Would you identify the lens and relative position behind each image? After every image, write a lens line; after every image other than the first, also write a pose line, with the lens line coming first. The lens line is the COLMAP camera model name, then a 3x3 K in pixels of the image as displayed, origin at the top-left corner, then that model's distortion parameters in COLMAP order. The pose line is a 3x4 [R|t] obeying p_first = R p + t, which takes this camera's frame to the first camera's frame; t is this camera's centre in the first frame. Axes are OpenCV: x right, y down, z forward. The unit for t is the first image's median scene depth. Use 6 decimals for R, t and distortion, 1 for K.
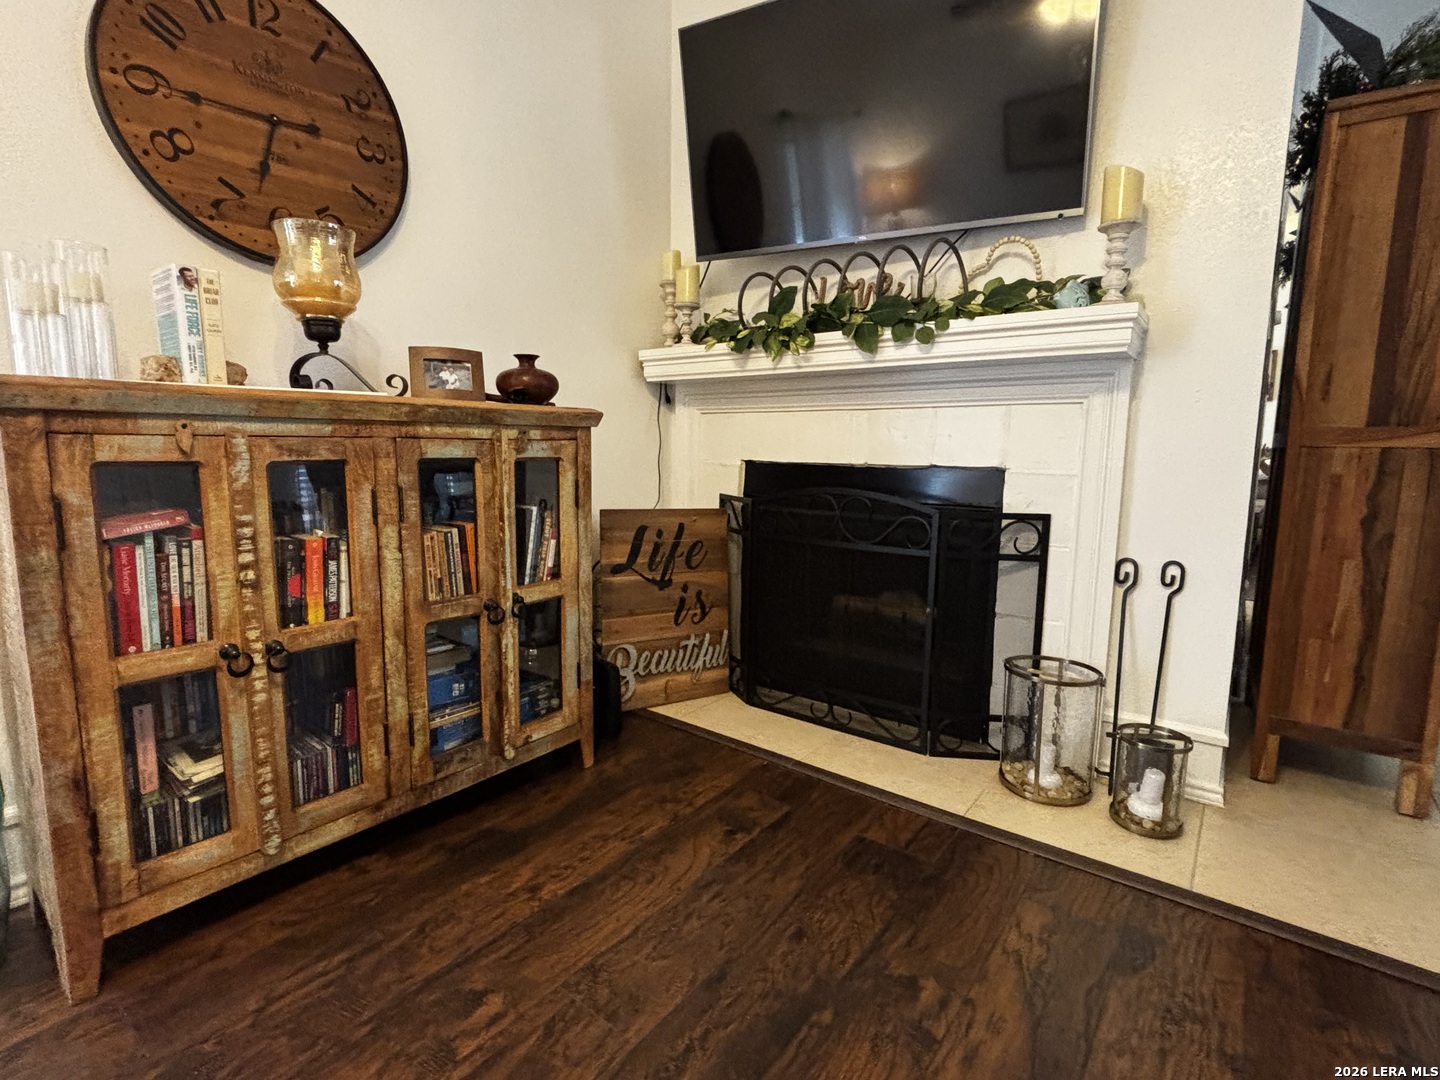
lens RADIAL K [[683.8, 0, 720.9], [0, 683.8, 539.6], [0, 0, 1]] dist [-0.009499, 0.000166]
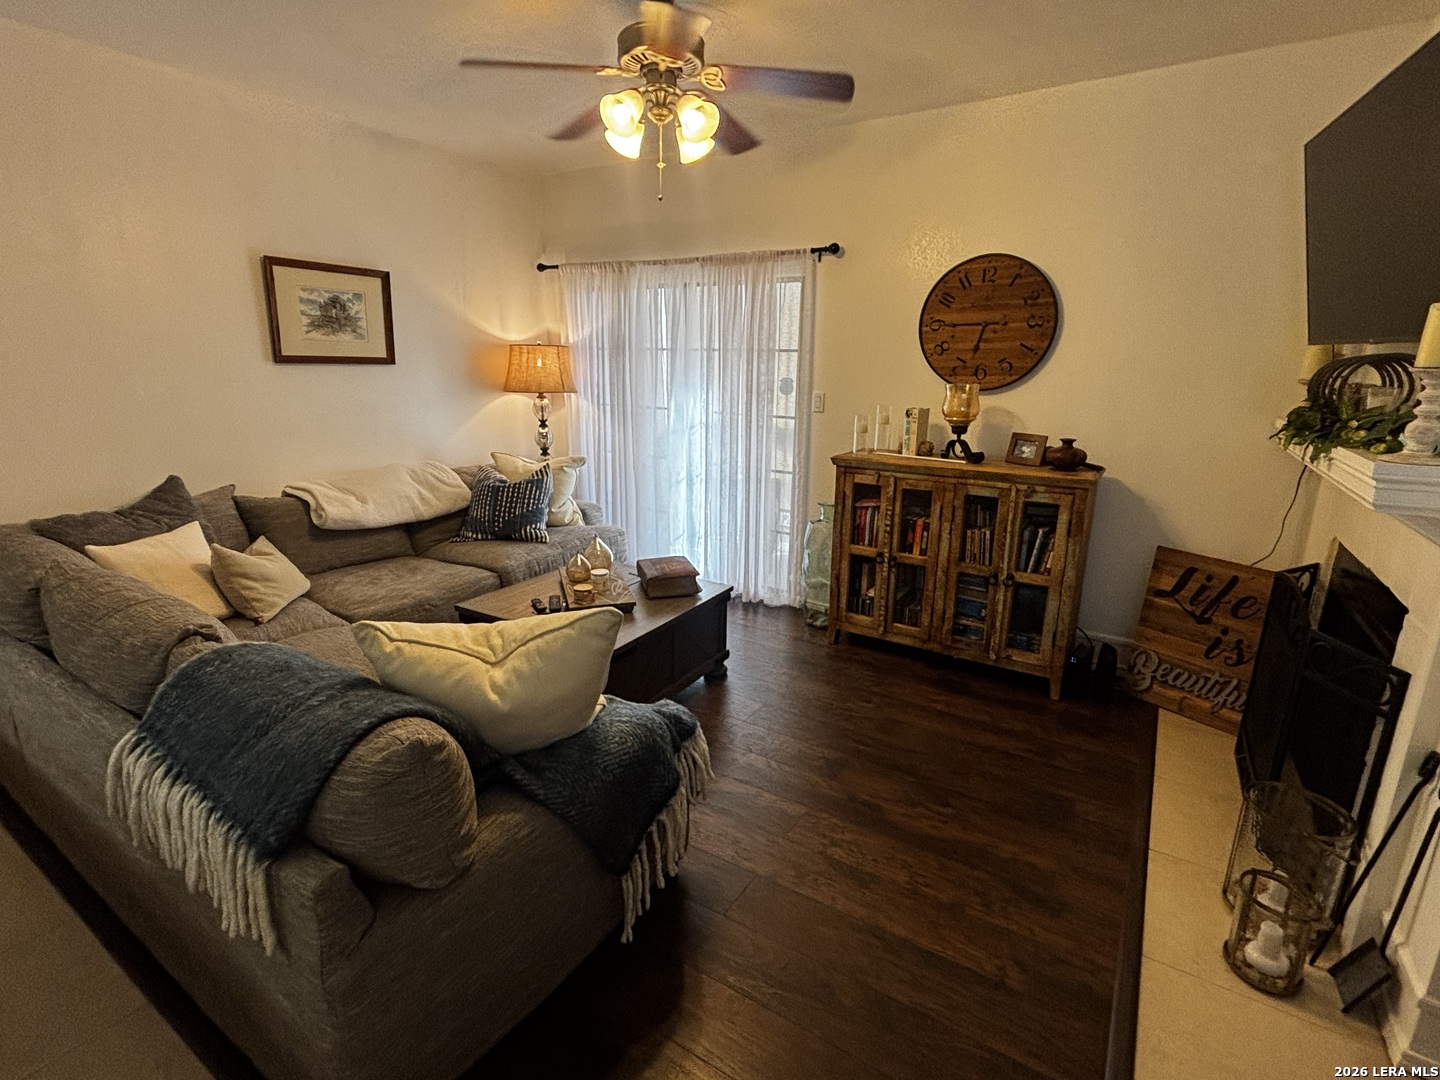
lens RADIAL K [[683.8, 0, 719.0], [0, 683.8, 536.0], [0, 0, 1]] dist [-0.009499, 0.000166]
pose [[0.089959, 0.233877, -0.968096, 1.447908], [-0.149794, 0.964157, 0.219006, -0.318039], [0.984616, 0.125314, 0.121768, 0.012345]]
